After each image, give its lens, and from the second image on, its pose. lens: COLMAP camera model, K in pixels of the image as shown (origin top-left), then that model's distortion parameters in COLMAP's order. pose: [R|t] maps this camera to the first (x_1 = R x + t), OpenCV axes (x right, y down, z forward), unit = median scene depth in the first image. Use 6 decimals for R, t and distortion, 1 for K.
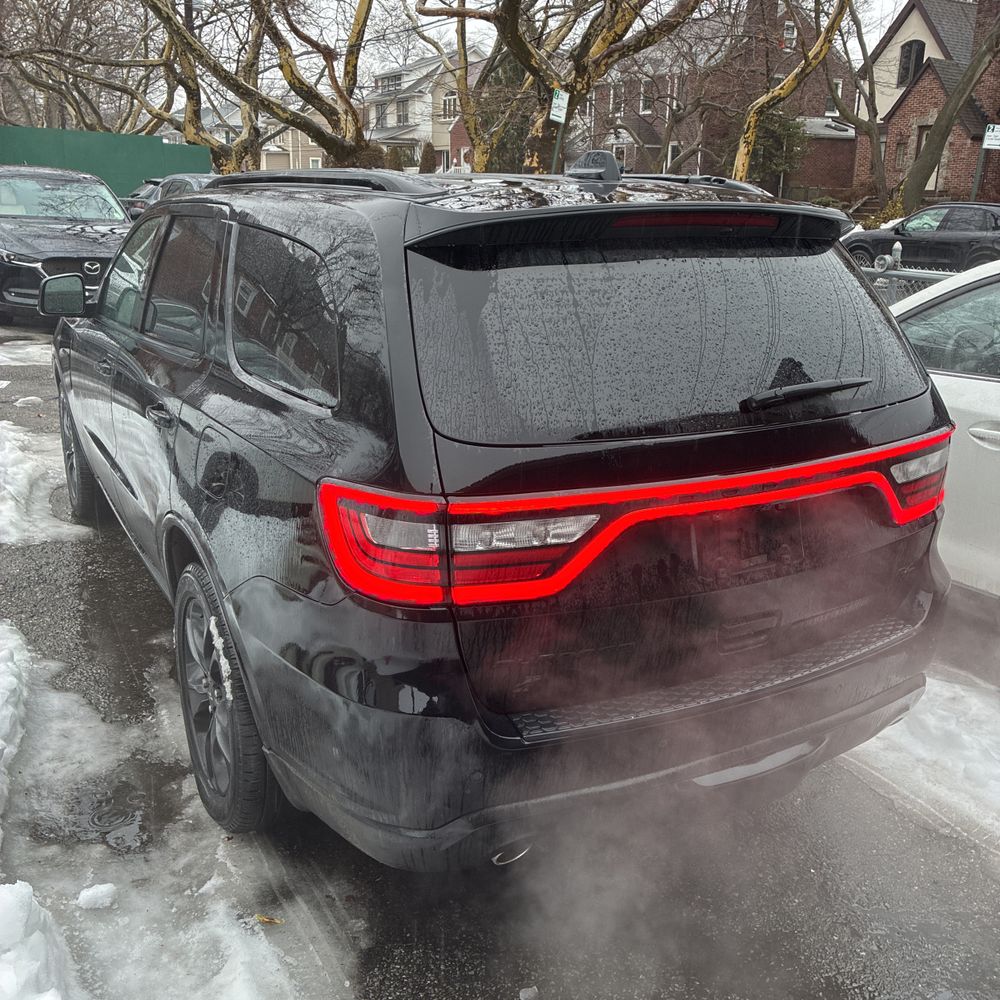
lens RADIAL K [[976.5, 0, 500.0], [0, 976.5, 500.0], [0, 0, 1]] dist [0.044457, -0.014647]
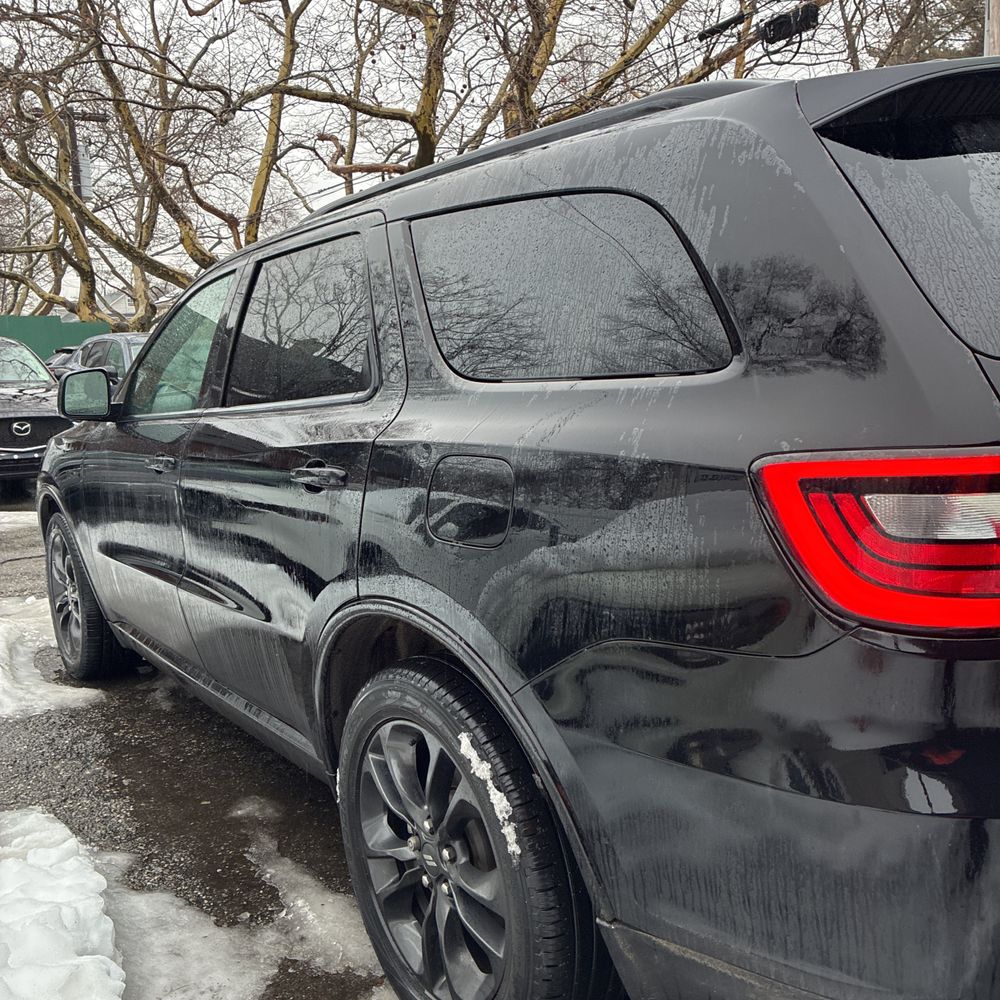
lens RADIAL K [[989.6, 0, 500.0], [0, 989.6, 500.0], [0, 0, 1]] dist [0.030684, -0.021911]
pose [[0.991241, -0.086180, 0.100075, -0.165465], [0.100823, 0.983234, -0.151937, 0.034187], [-0.085304, 0.160696, 0.983311, 0.148988]]
